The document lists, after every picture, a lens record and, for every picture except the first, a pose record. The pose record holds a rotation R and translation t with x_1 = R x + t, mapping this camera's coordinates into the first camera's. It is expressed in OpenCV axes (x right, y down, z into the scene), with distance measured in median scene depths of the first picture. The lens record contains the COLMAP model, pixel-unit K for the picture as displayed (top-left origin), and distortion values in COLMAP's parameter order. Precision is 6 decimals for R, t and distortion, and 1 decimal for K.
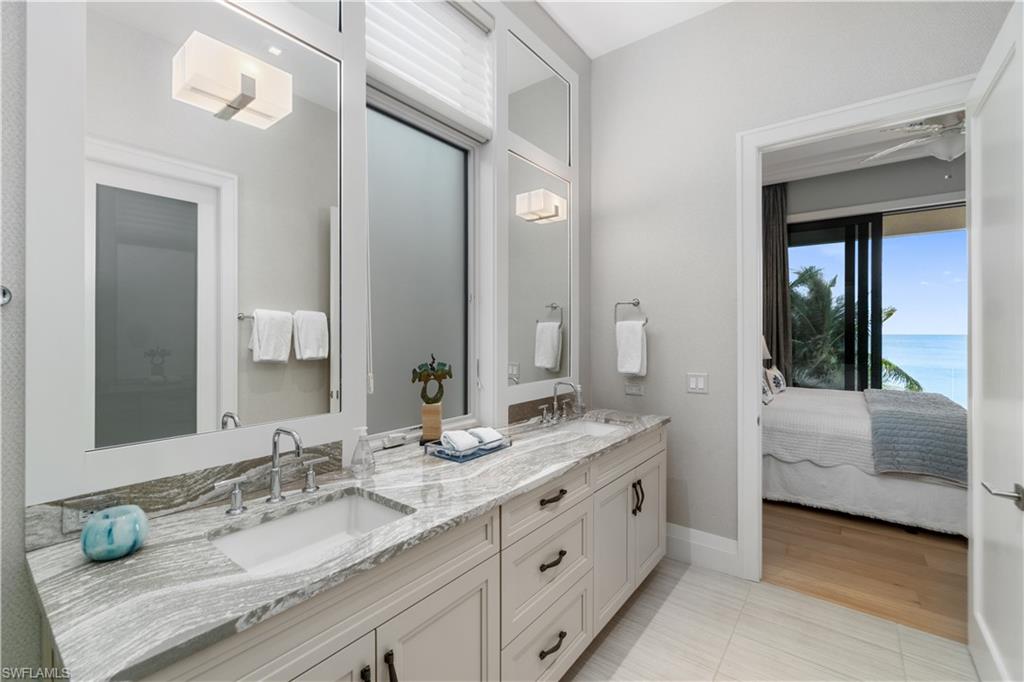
lens RADIAL K [[444.8, 0, 506.5], [0, 444.8, 340.1], [0, 0, 1]] dist [0.000159, -0.000320]
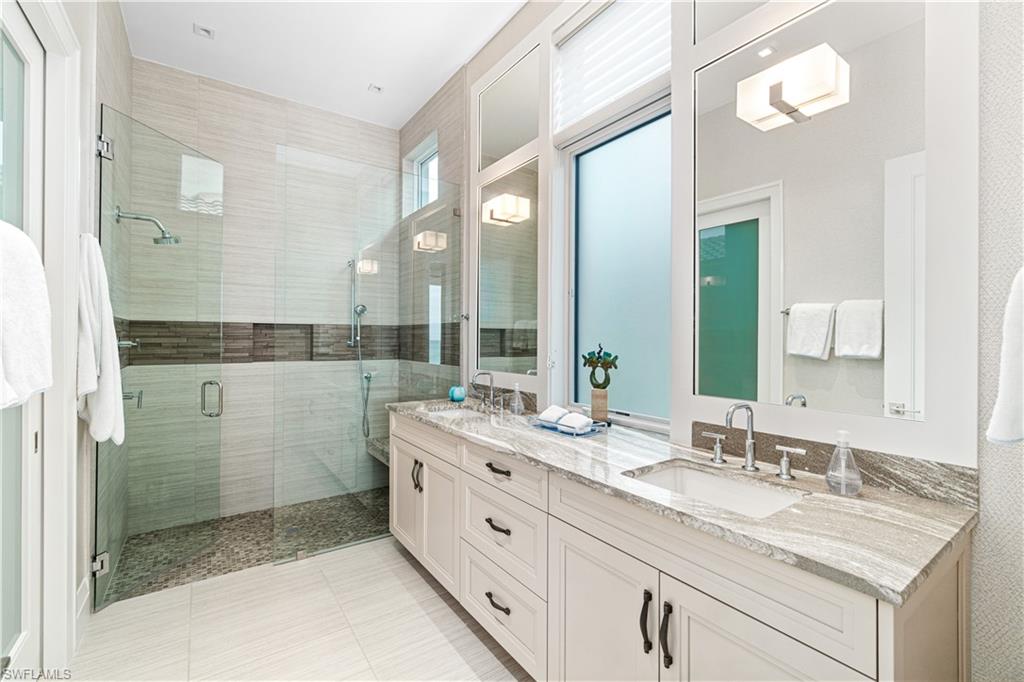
lens RADIAL K [[444.8, 0, 503.4], [0, 444.8, 335.3], [0, 0, 1]] dist [0.000159, -0.000320]
pose [[-0.302834, 0.001618, -0.953042, 1.090756], [-0.012110, 0.999911, 0.005546, 0.007877], [0.952966, 0.013221, -0.302788, 1.256725]]
